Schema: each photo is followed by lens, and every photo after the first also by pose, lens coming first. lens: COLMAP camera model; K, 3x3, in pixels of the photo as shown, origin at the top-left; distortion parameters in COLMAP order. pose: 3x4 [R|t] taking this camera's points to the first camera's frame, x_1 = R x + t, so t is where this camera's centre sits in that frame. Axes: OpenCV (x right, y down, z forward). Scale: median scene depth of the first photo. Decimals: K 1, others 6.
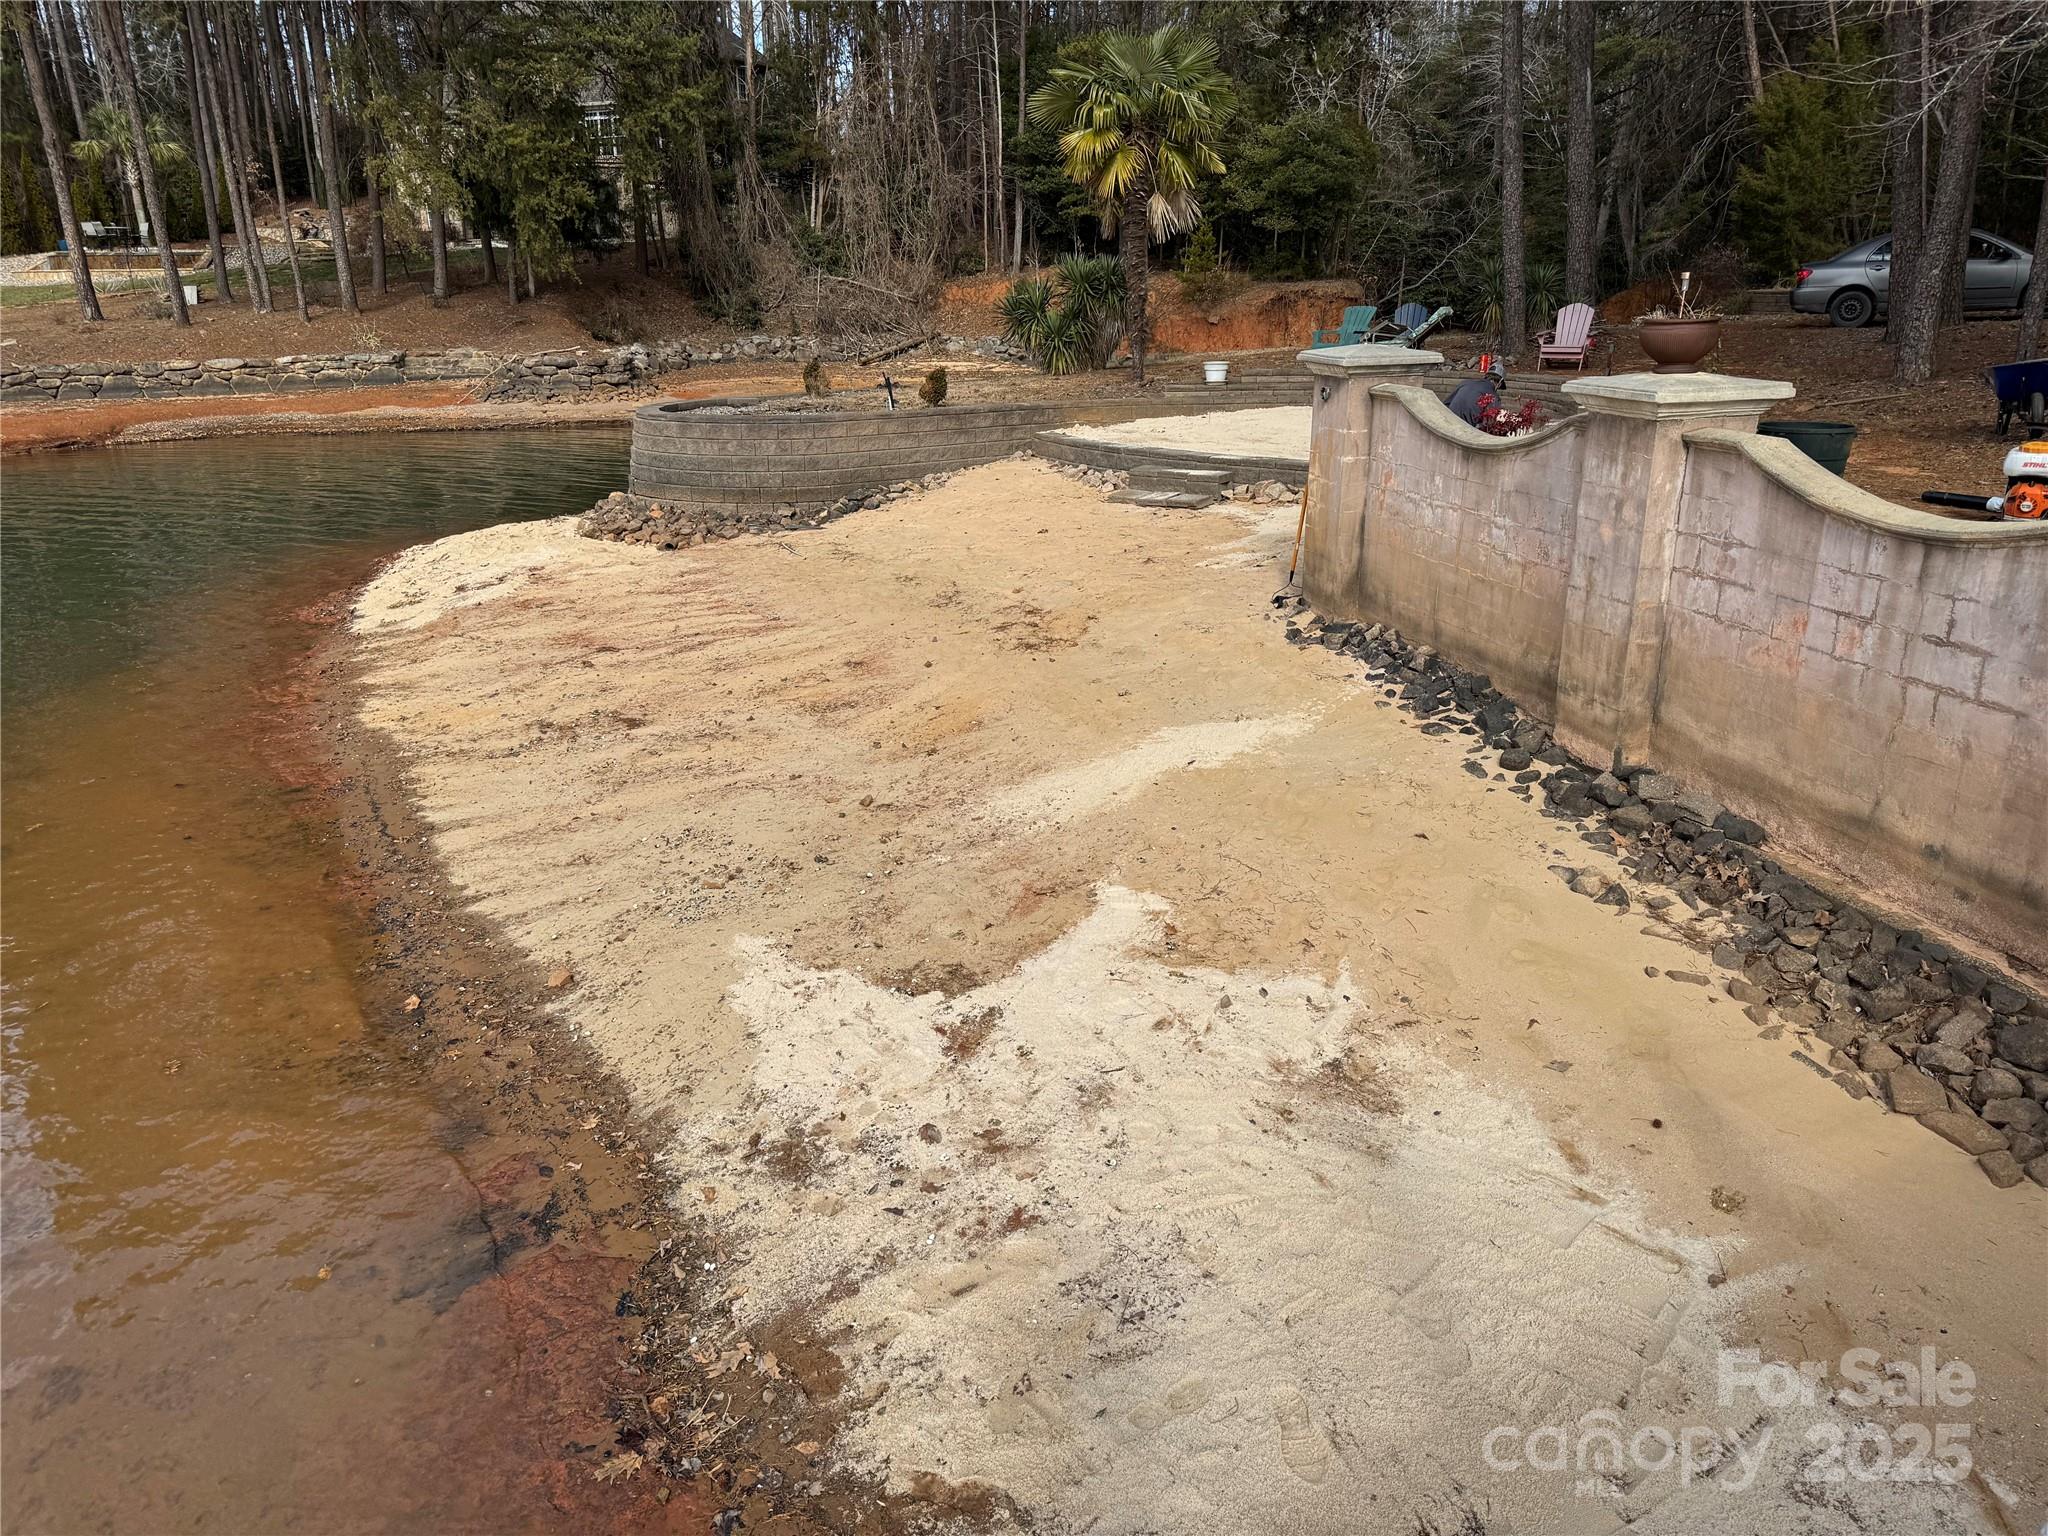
lens RADIAL K [[1432.2, 0, 1006.5], [0, 1432.2, 763.4], [0, 0, 1]] dist [0.122754, -0.171646]
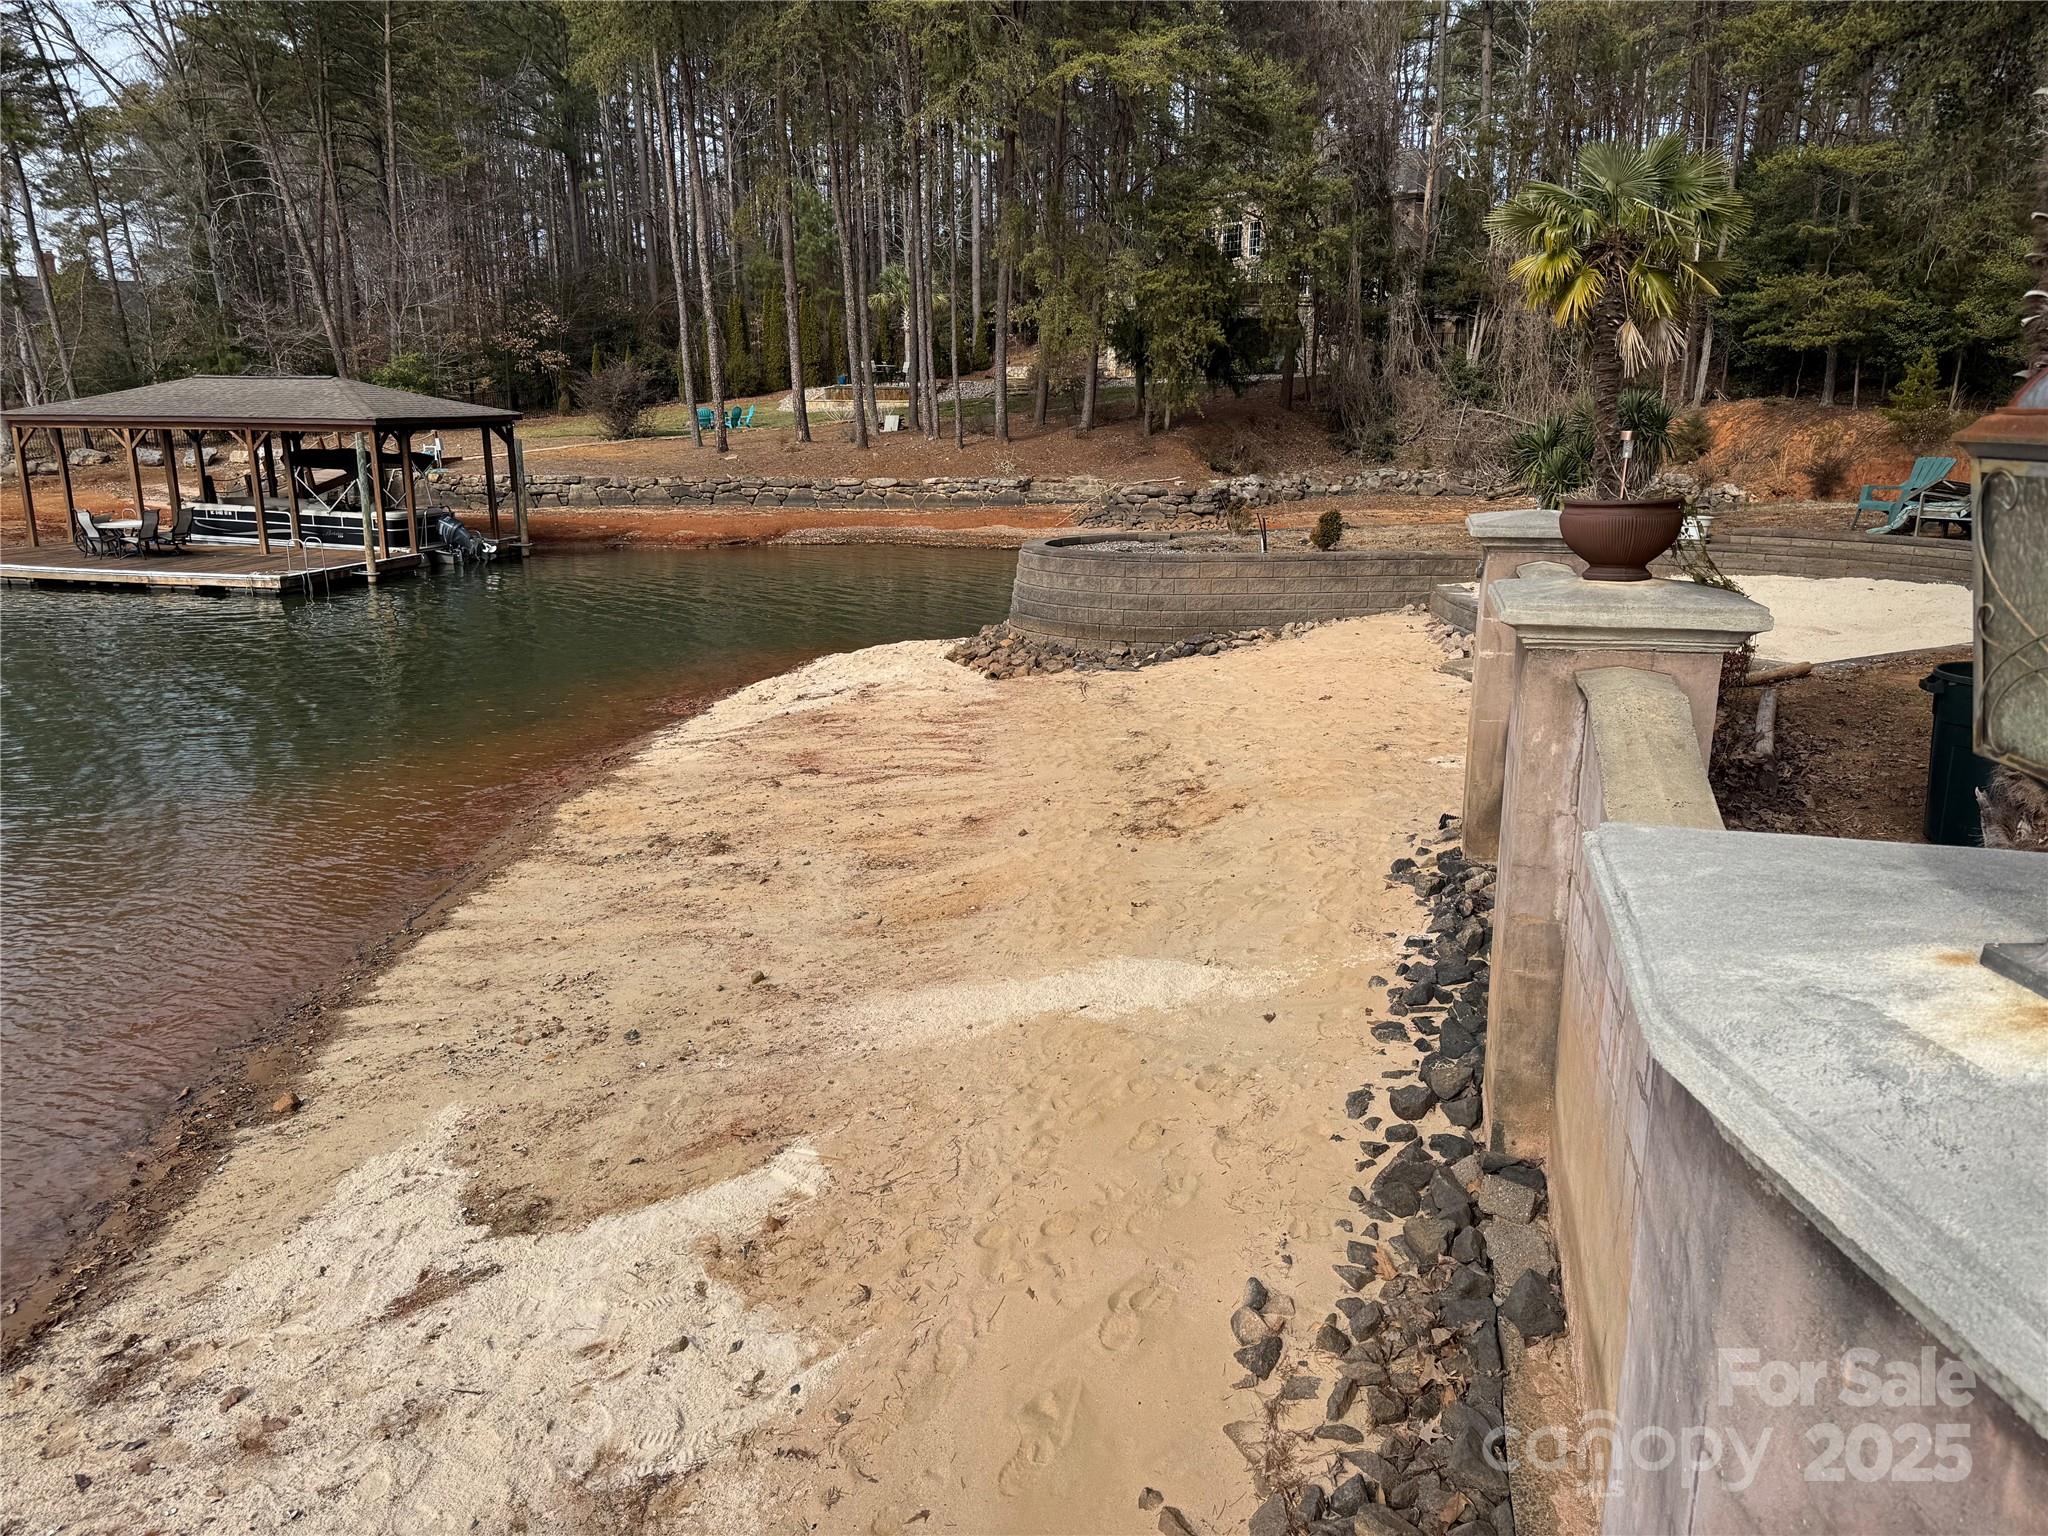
lens RADIAL K [[1431.1, 0, 1013.5], [0, 1431.1, 766.4], [0, 0, 1]] dist [0.091931, -0.125747]
pose [[0.880984, 0.126418, -0.455944, 0.395660], [-0.162508, 0.985869, -0.040653, -0.085060], [0.444362, 0.109909, 0.889079, 0.231319]]
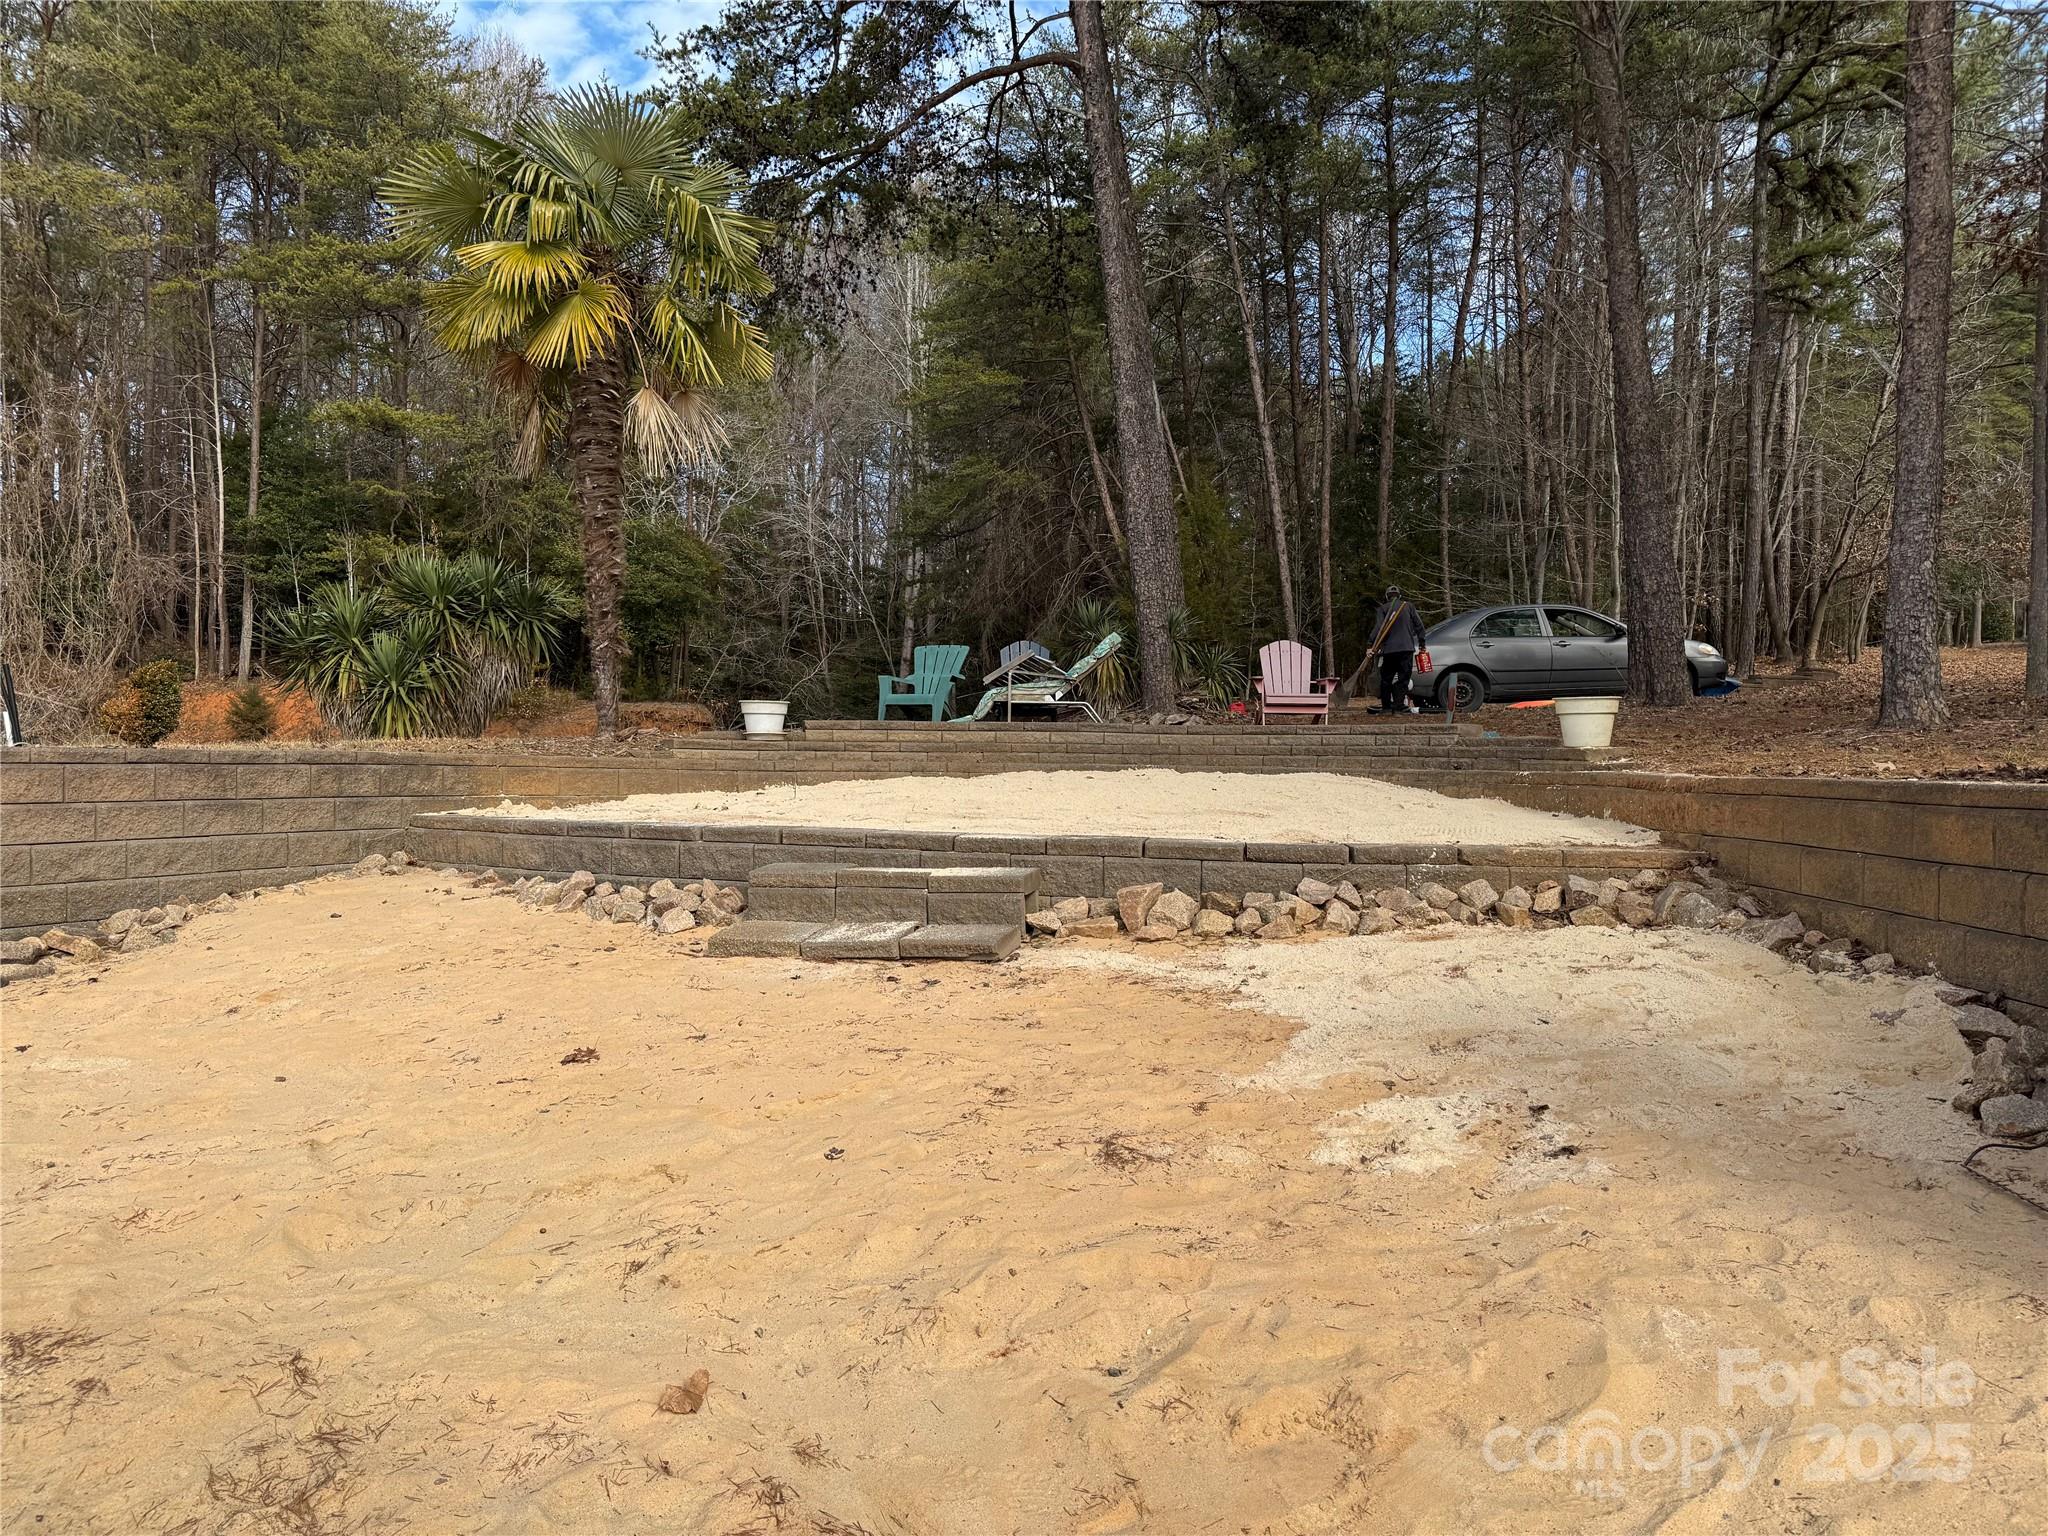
lens RADIAL K [[1427.7, 0, 1031.2], [0, 1427.7, 795.7], [0, 0, 1]] dist [0.069814, -0.085412]
pose [[0.866761, 0.011996, 0.498579, -0.068504], [0.132589, 0.958191, -0.253555, -0.189646], [-0.480776, 0.285878, 0.828932, 1.040736]]
